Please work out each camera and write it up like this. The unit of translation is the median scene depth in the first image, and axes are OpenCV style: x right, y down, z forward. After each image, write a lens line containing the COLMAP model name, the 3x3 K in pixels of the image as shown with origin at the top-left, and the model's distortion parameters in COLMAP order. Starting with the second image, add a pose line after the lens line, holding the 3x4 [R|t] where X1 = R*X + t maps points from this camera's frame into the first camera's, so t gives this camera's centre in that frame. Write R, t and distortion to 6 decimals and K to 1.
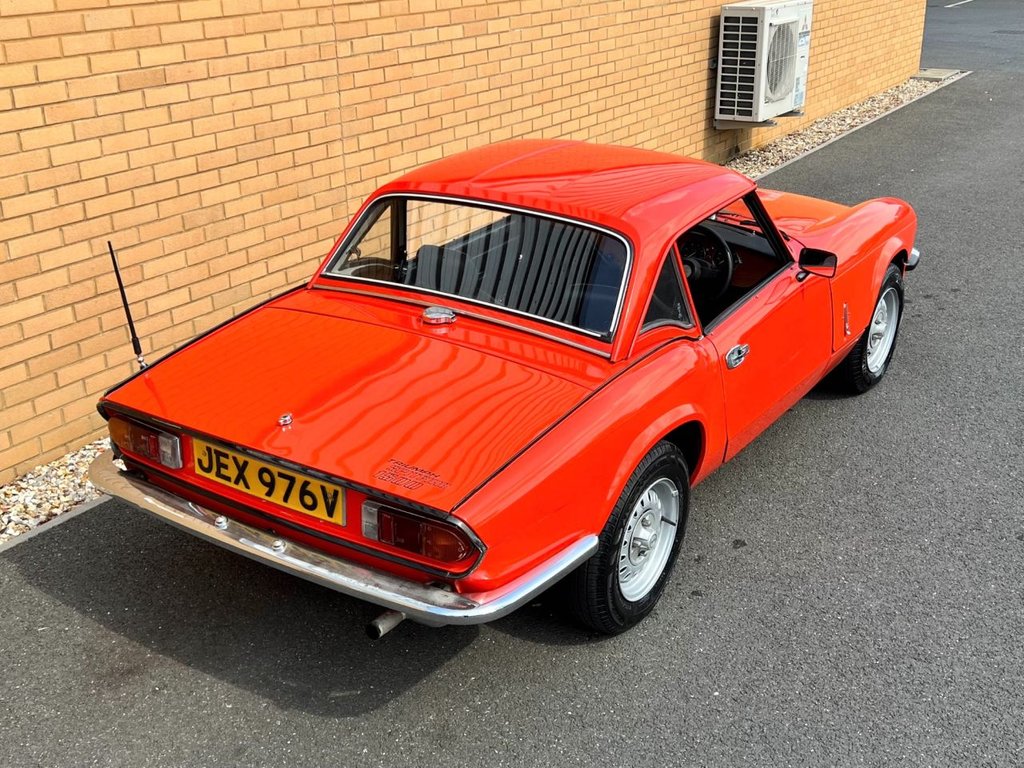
lens RADIAL K [[1271.5, 0, 515.7], [0, 1271.5, 363.6], [0, 0, 1]] dist [0.059369, 0.000000]
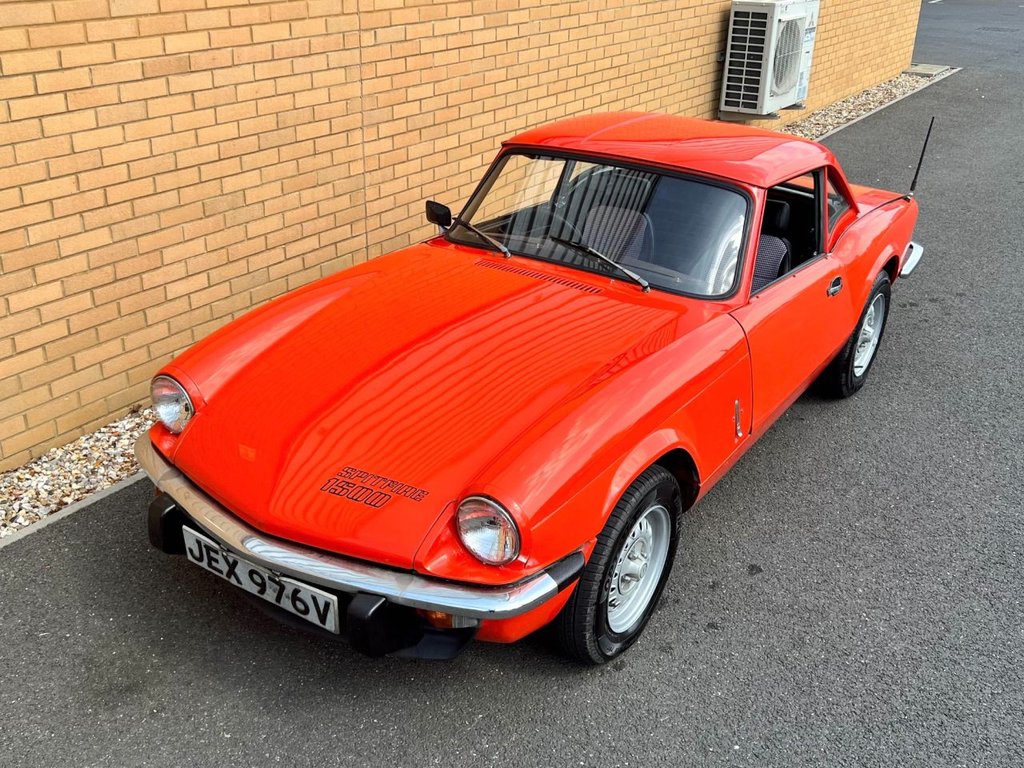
lens RADIAL K [[1142.7, 0, 471.7], [0, 1142.7, 350.1], [0, 0, 1]] dist [0.054467, 0.000000]
pose [[0.998758, 0.039486, -0.030376, -0.017868], [-0.038435, 0.998668, 0.034423, -0.041520], [0.031695, -0.033213, 0.998946, 0.104959]]
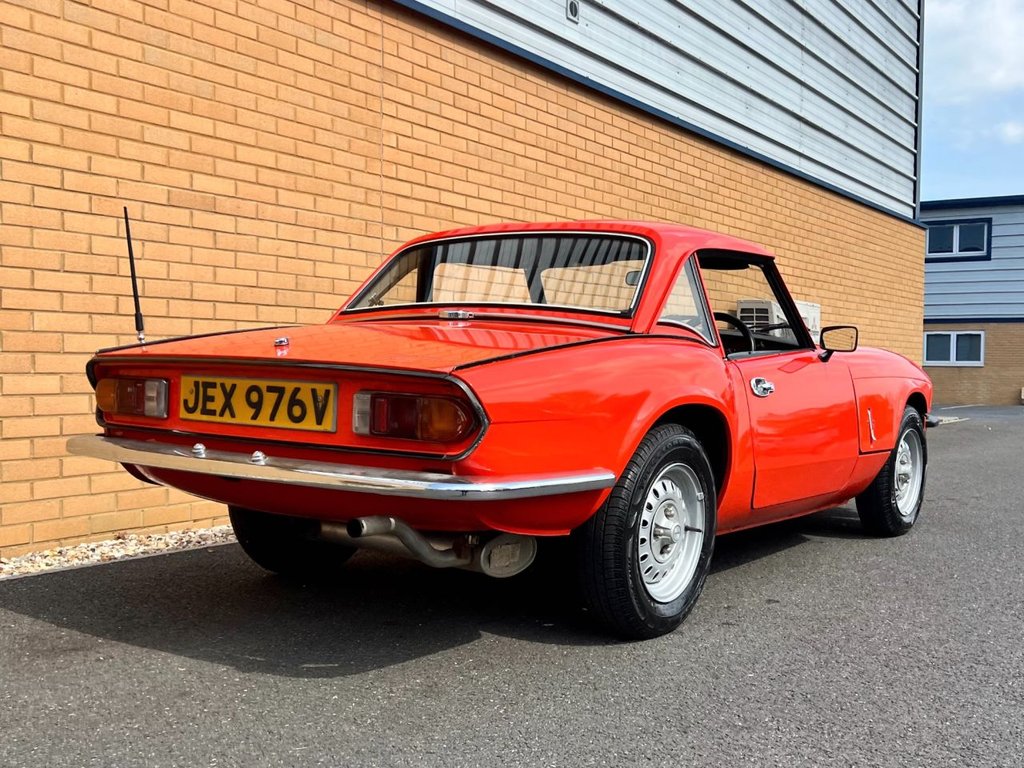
lens RADIAL K [[1167.1, 0, 571.5], [0, 1167.1, 382.5], [0, 0, 1]] dist [0.039911, 0.000000]
pose [[0.999562, 0.027892, 0.009904, 0.015977], [-0.023027, 0.943049, -0.331857, 0.239469], [-0.018596, 0.331484, 0.943278, 0.135404]]
